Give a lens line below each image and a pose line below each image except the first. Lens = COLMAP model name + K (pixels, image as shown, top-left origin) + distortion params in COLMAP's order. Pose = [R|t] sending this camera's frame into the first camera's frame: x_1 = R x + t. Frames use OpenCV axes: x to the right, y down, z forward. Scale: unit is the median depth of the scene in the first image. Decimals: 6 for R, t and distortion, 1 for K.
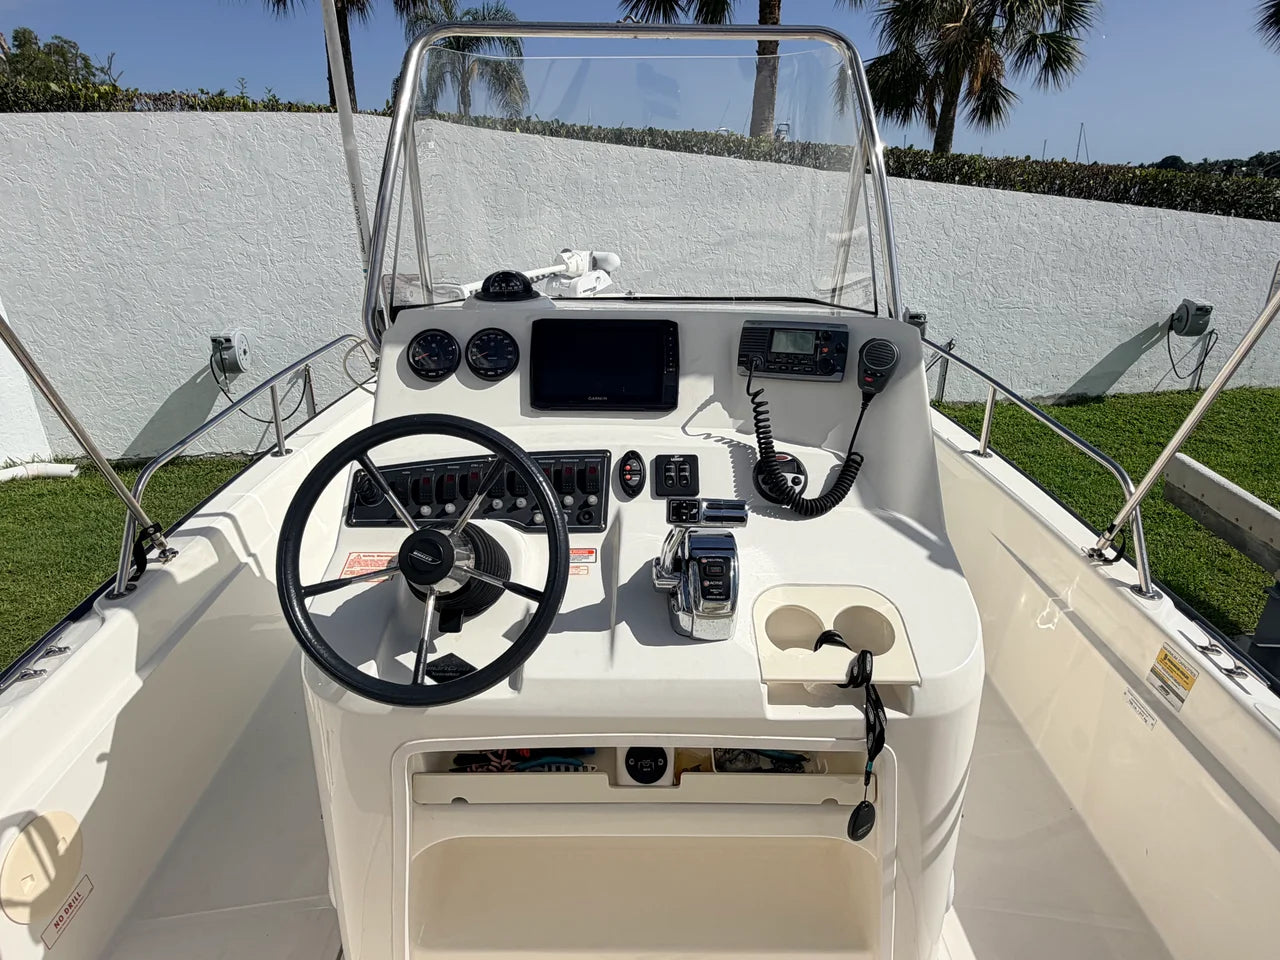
lens RADIAL K [[748.2, 0, 631.0], [0, 748.2, 485.6], [0, 0, 1]] dist [0.001807, -0.002045]
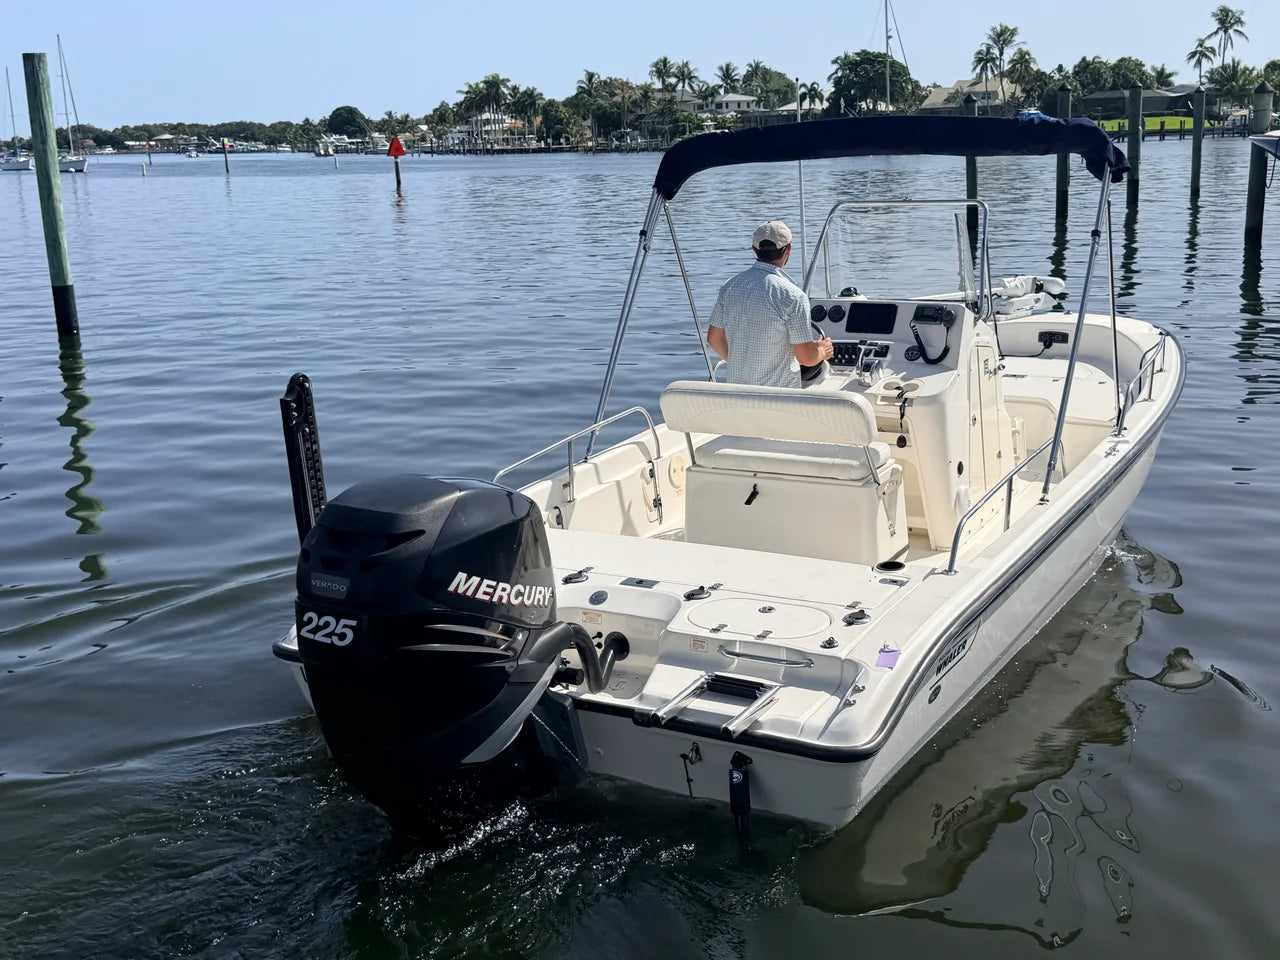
lens RADIAL K [[1499.0, 0, 640.0], [0, 1499.0, 480.0], [0, 0, 1]] dist [0.009701, 0.006832]
pose [[0.854809, 0.084170, -0.512071, 2.144477], [-0.166660, 0.979014, -0.117287, 1.241118], [0.491453, 0.185600, 0.850898, -4.132351]]
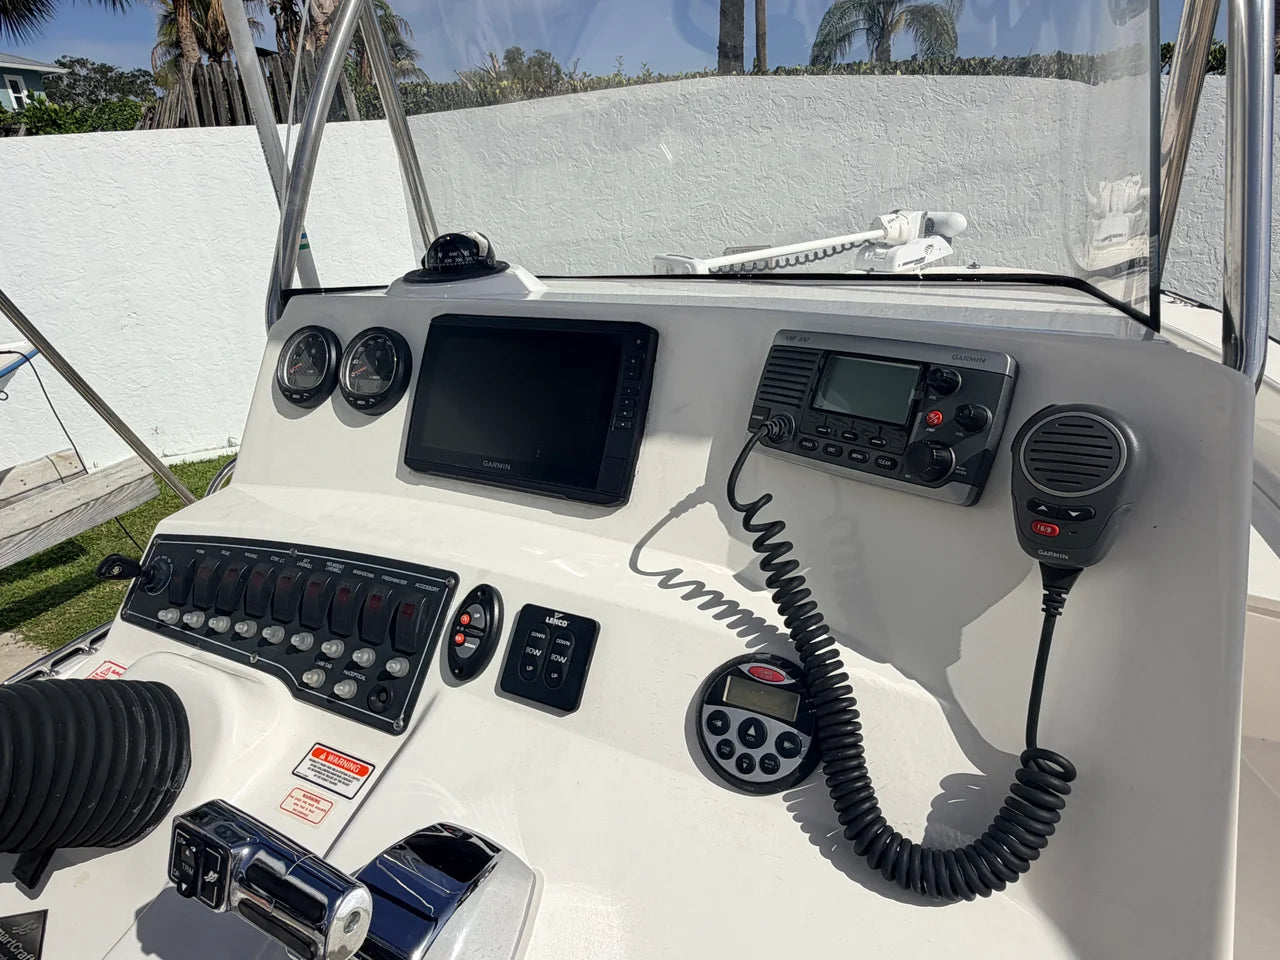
lens RADIAL K [[763.9, 0, 617.3], [0, 763.9, 478.7], [0, 0, 1]] dist [-0.000577, 0.001173]
pose [[0.867110, 0.127058, -0.481639, 0.277599], [-0.117725, 0.991802, 0.049696, -0.134847], [0.484004, 0.013609, 0.874960, 0.522380]]
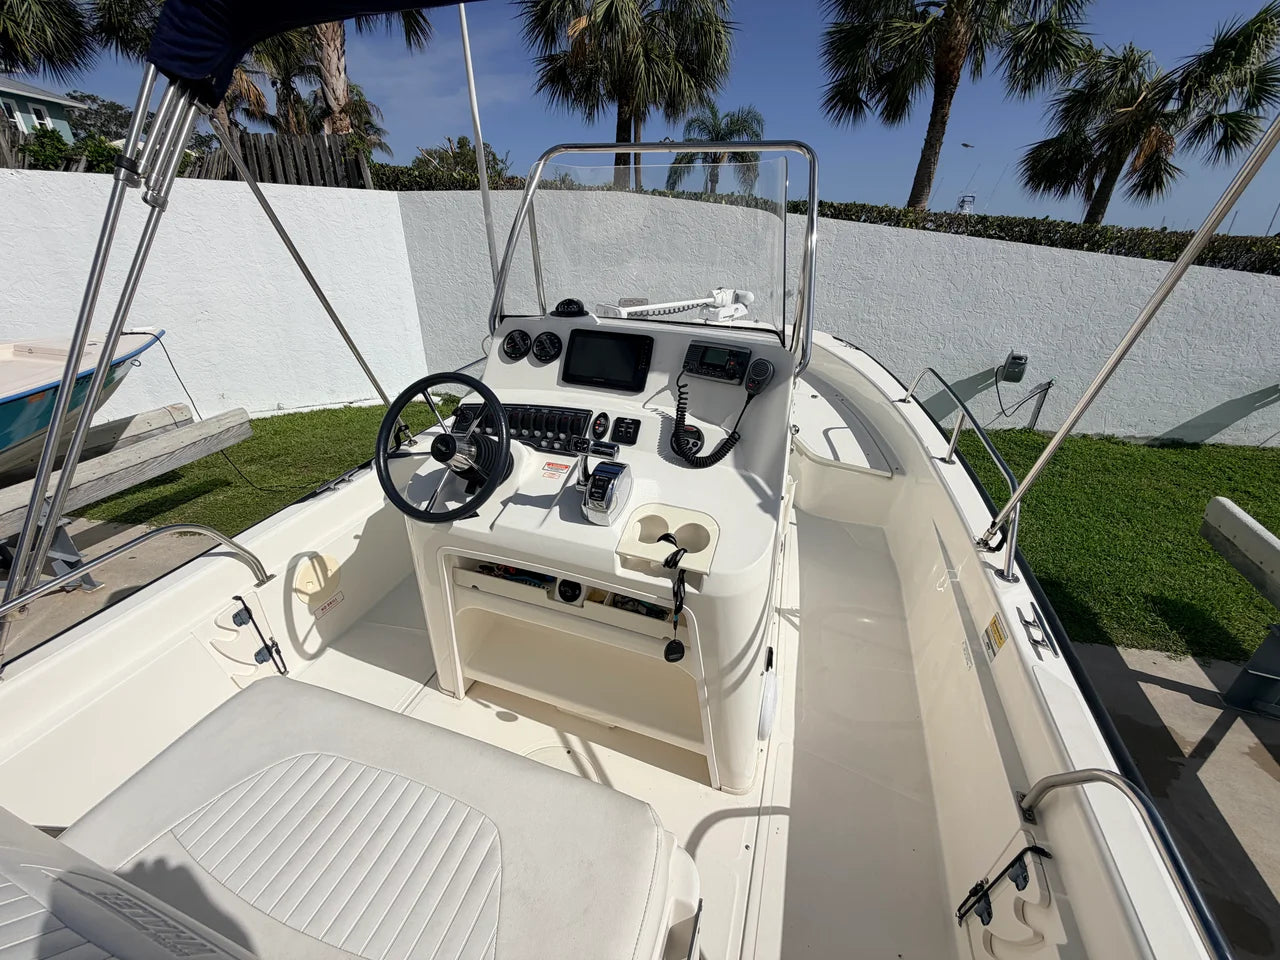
lens RADIAL K [[513.4, 0, 634.1], [0, 513.4, 479.2], [0, 0, 1]] dist [-0.001150, 0.000493]
pose [[0.941591, 0.163703, -0.294291, 0.375021], [-0.147118, 0.986055, 0.077798, 0.001017], [0.302923, -0.029958, 0.952544, -0.065170]]
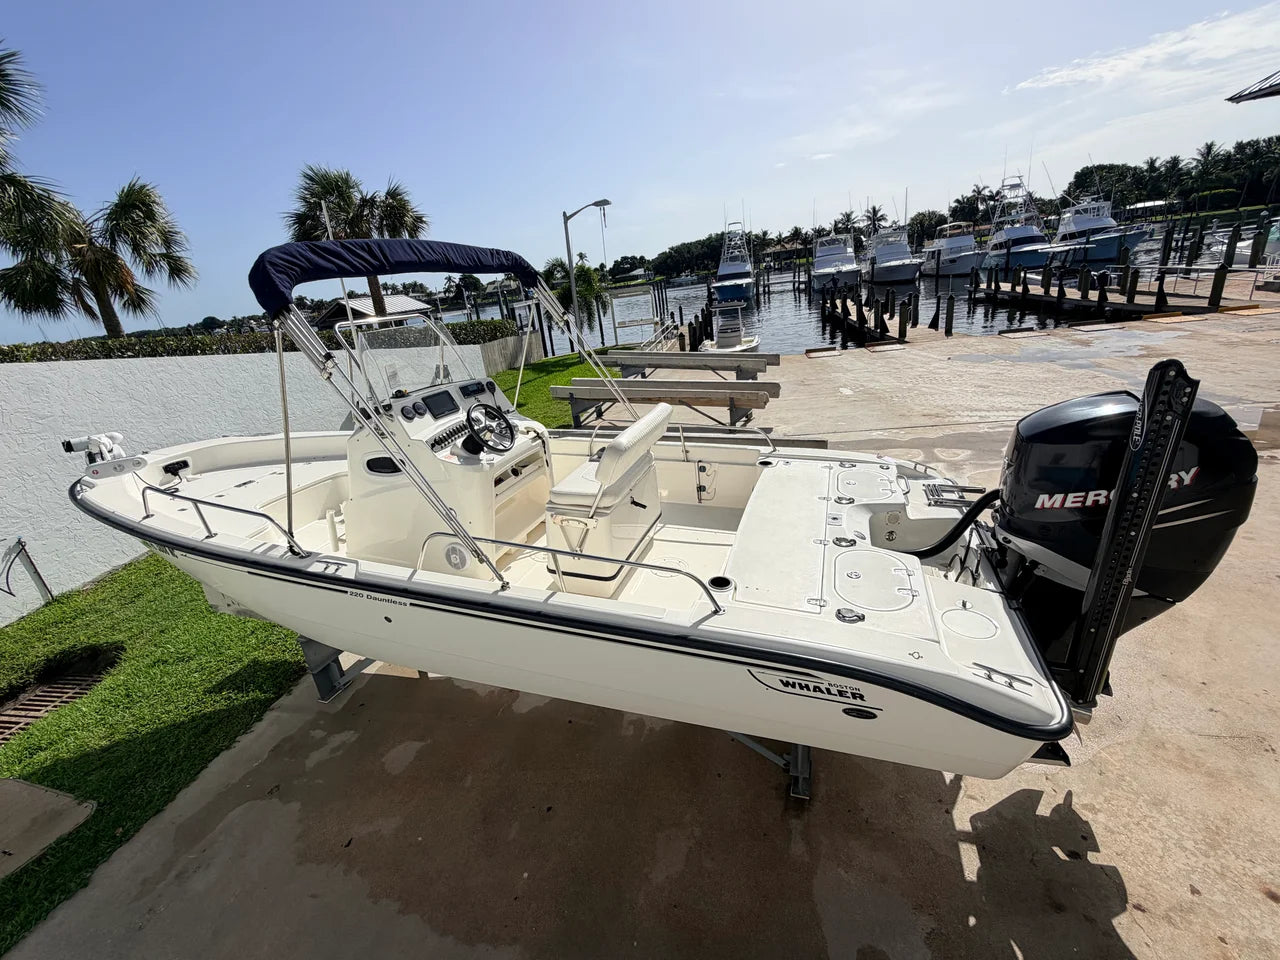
lens RADIAL K [[553.6, 0, 639.3], [0, 553.6, 478.2], [0, 0, 1]] dist [-0.000352, 0.000260]
pose [[0.329439, -0.345064, 0.878863, -2.172449], [0.454100, 0.874005, 0.172938, 0.127286], [-0.827806, 0.342119, 0.444625, -0.898702]]
